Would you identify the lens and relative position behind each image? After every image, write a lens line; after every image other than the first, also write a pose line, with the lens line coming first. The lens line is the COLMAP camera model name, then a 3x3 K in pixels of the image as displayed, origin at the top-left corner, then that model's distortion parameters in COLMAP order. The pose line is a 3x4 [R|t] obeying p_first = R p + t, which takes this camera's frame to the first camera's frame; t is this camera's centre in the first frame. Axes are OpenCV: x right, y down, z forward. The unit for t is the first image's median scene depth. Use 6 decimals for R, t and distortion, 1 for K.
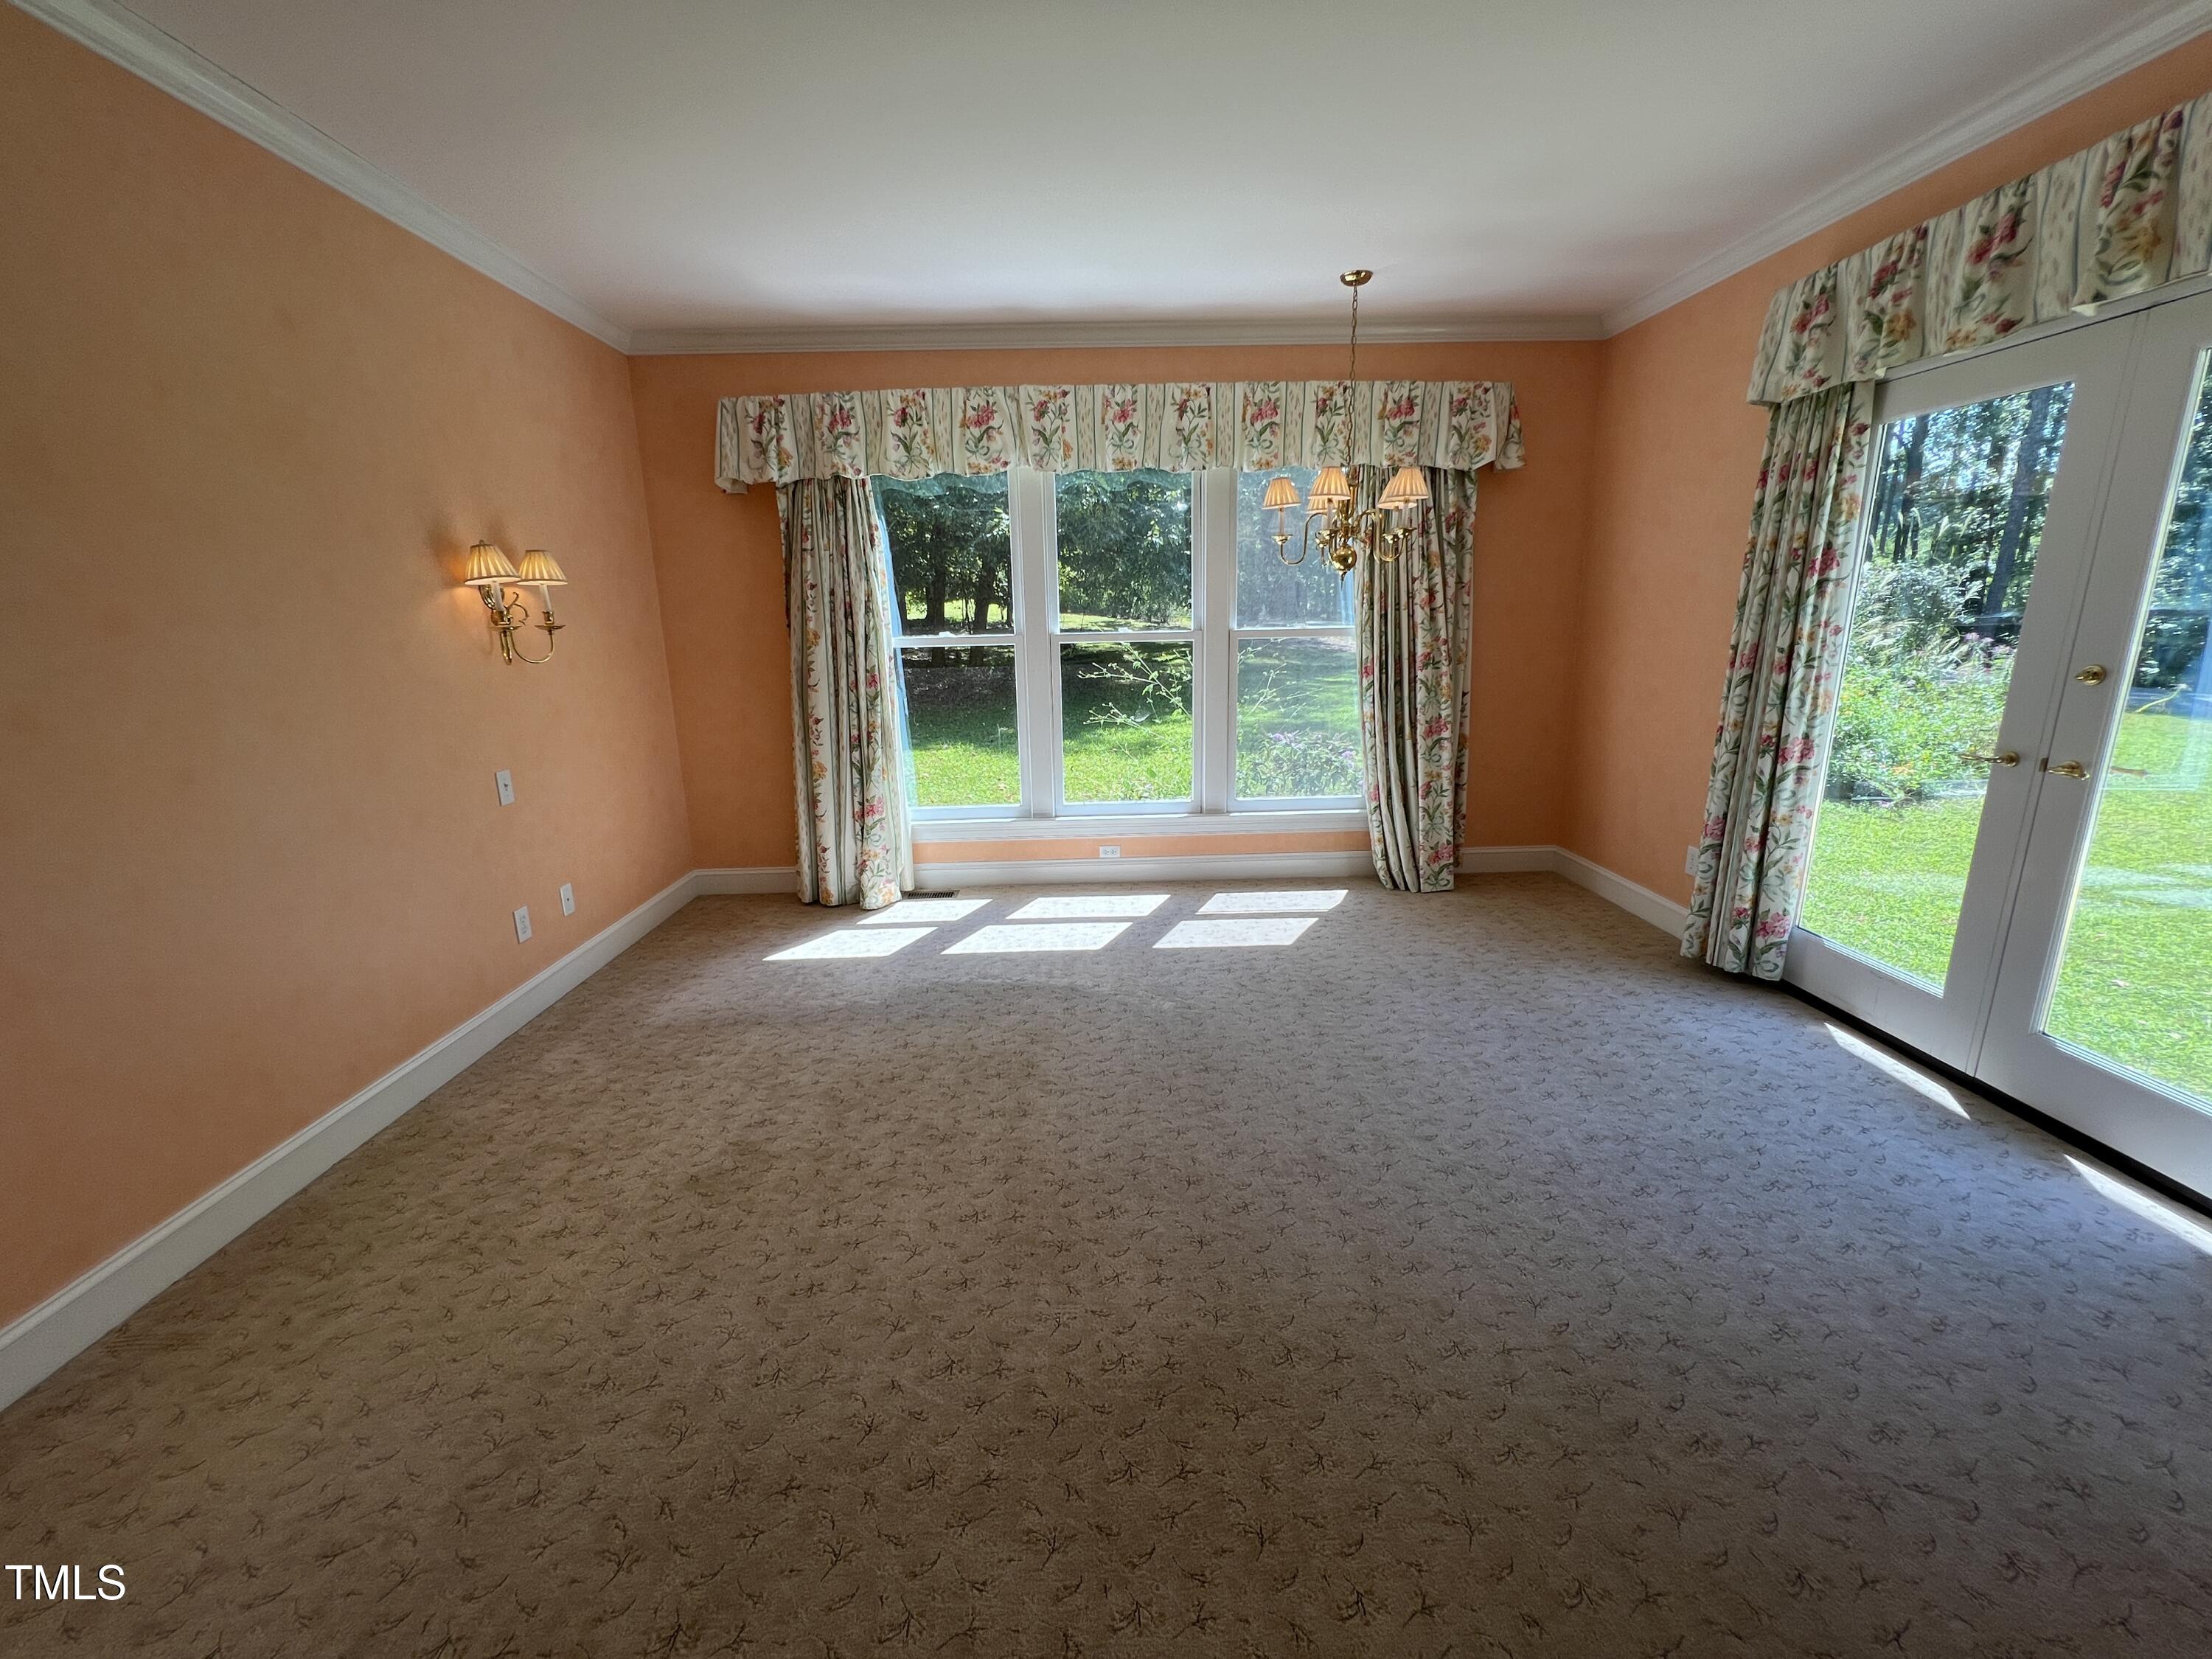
lens RADIAL K [[893.6, 0, 1104.3], [0, 893.6, 820.6], [0, 0, 1]] dist [0.000065, -0.000304]
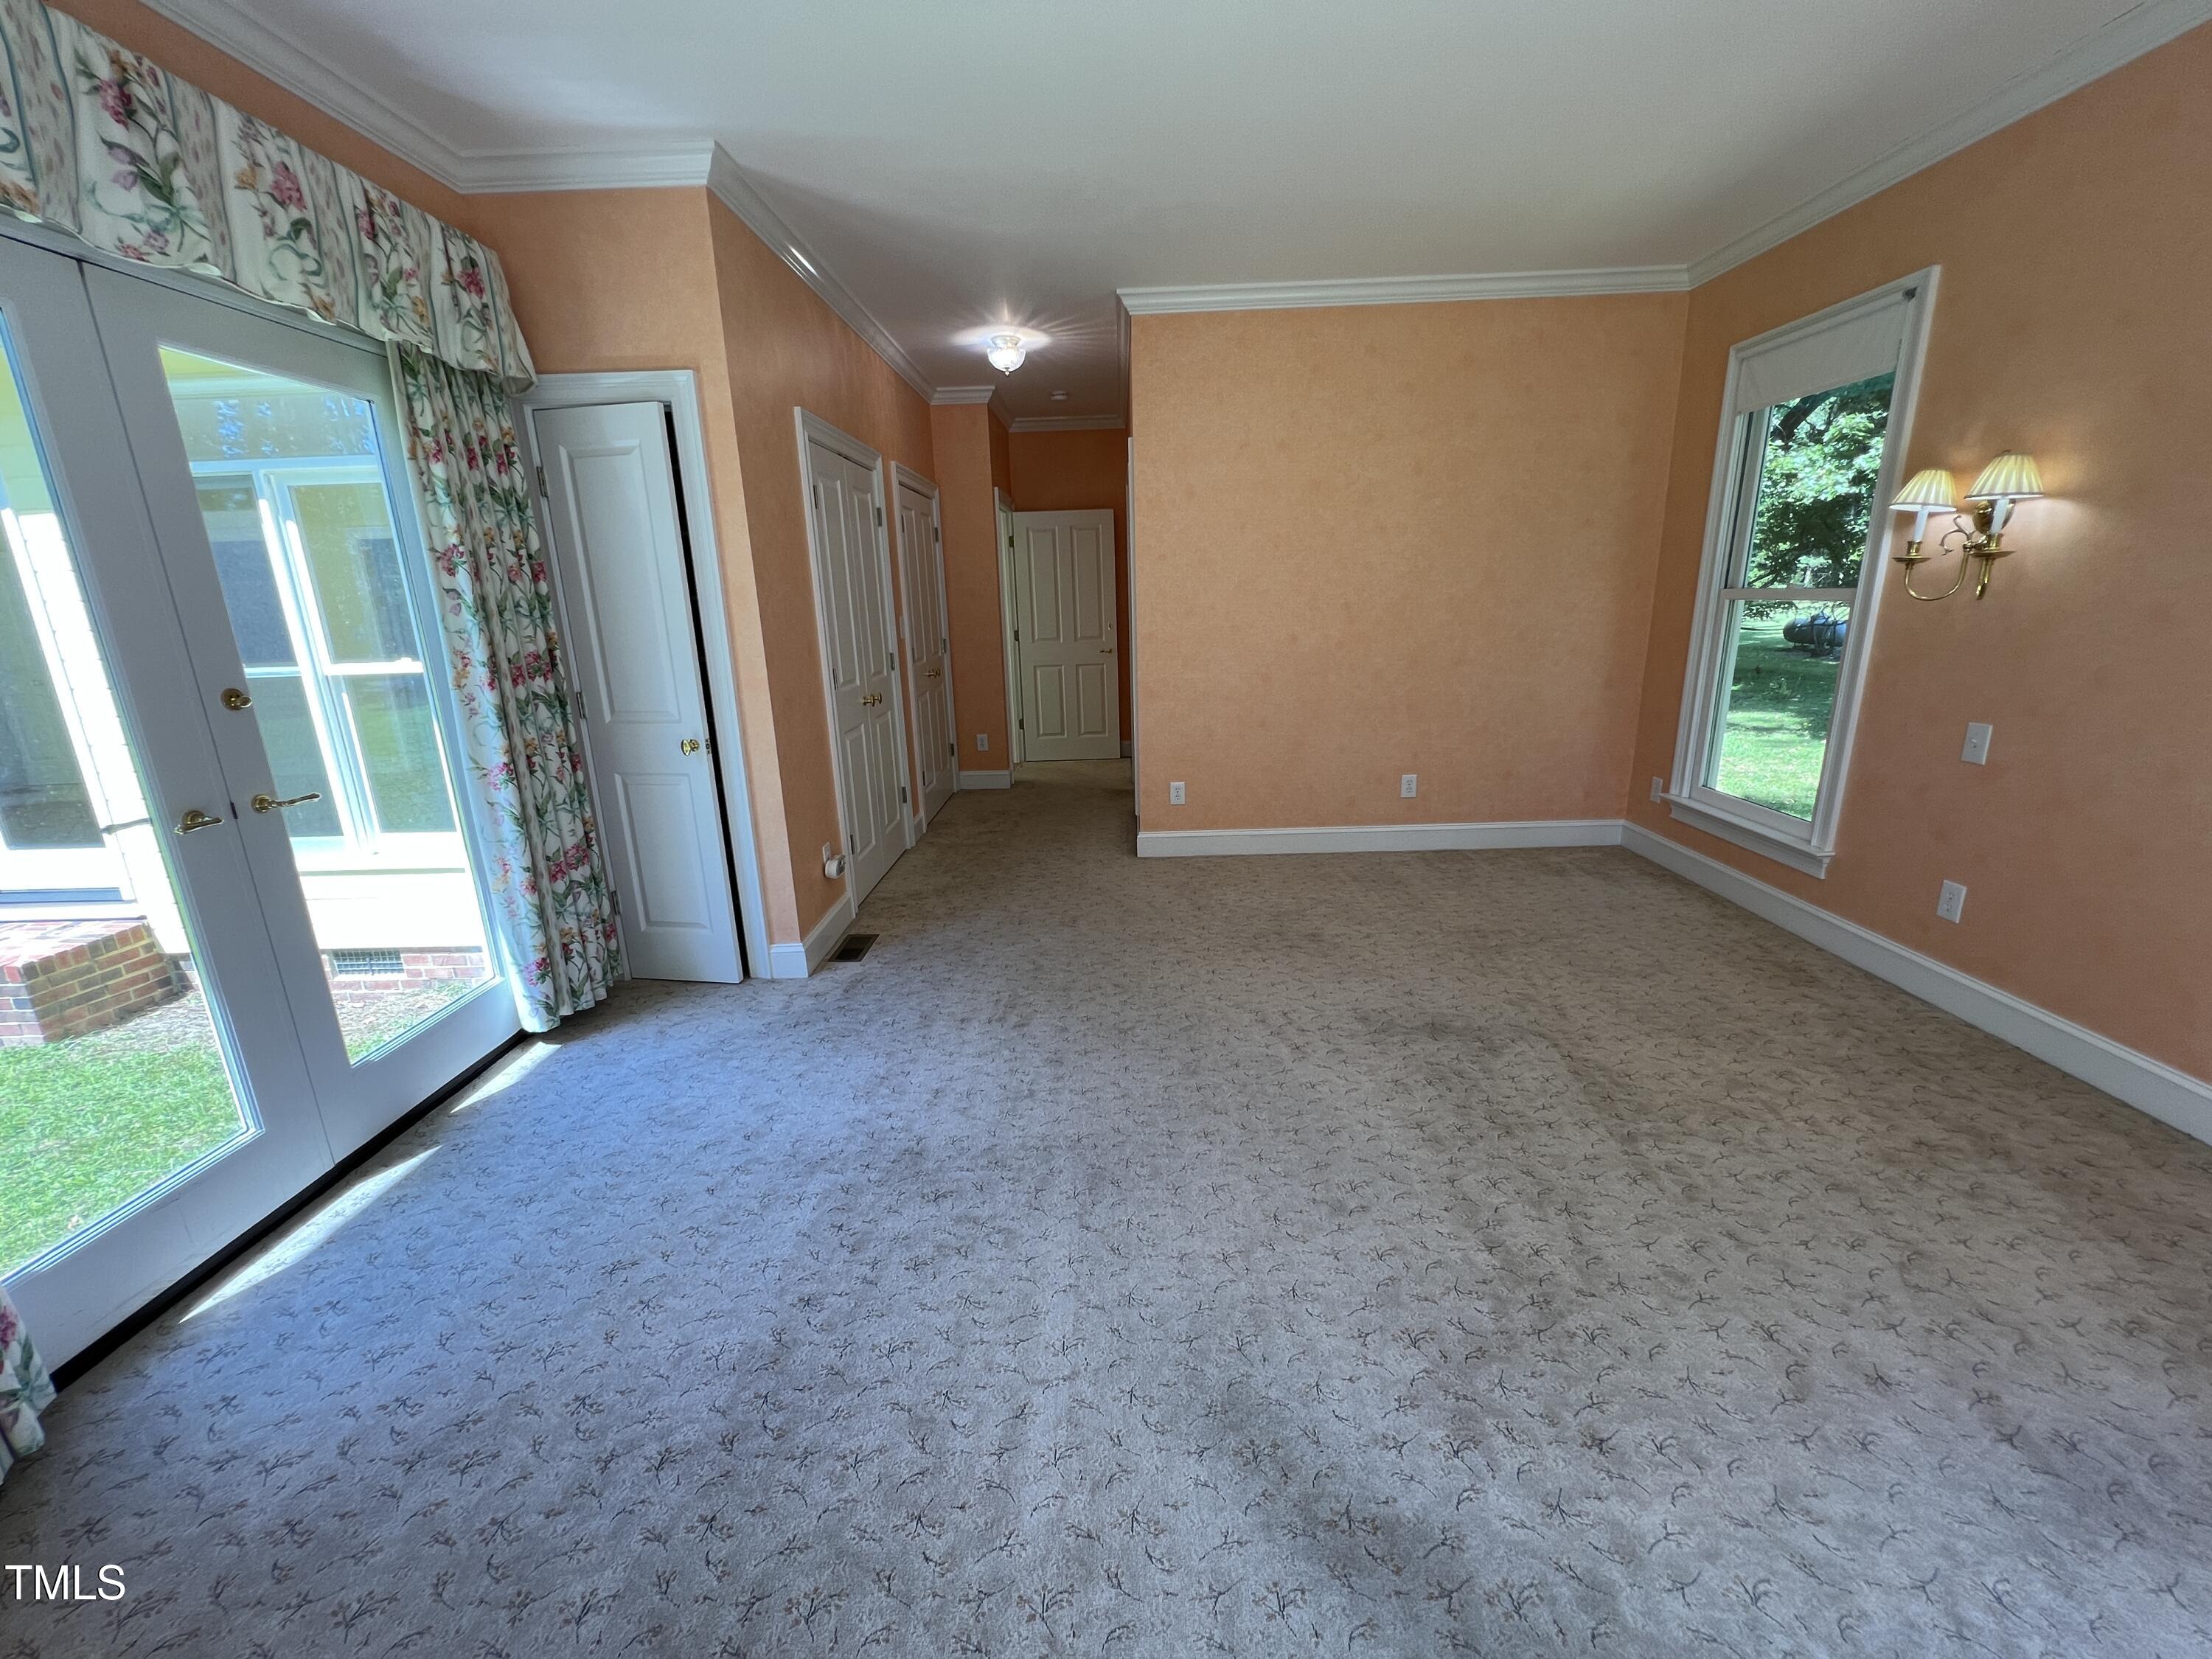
lens RADIAL K [[893.6, 0, 1106.4], [0, 893.6, 828.1], [0, 0, 1]] dist [0.000065, -0.000304]
pose [[-0.998516, 0.030653, 0.045016, 0.182107], [0.048186, 0.882444, 0.467942, -0.351589], [-0.025380, 0.469417, -0.882612, 1.537577]]
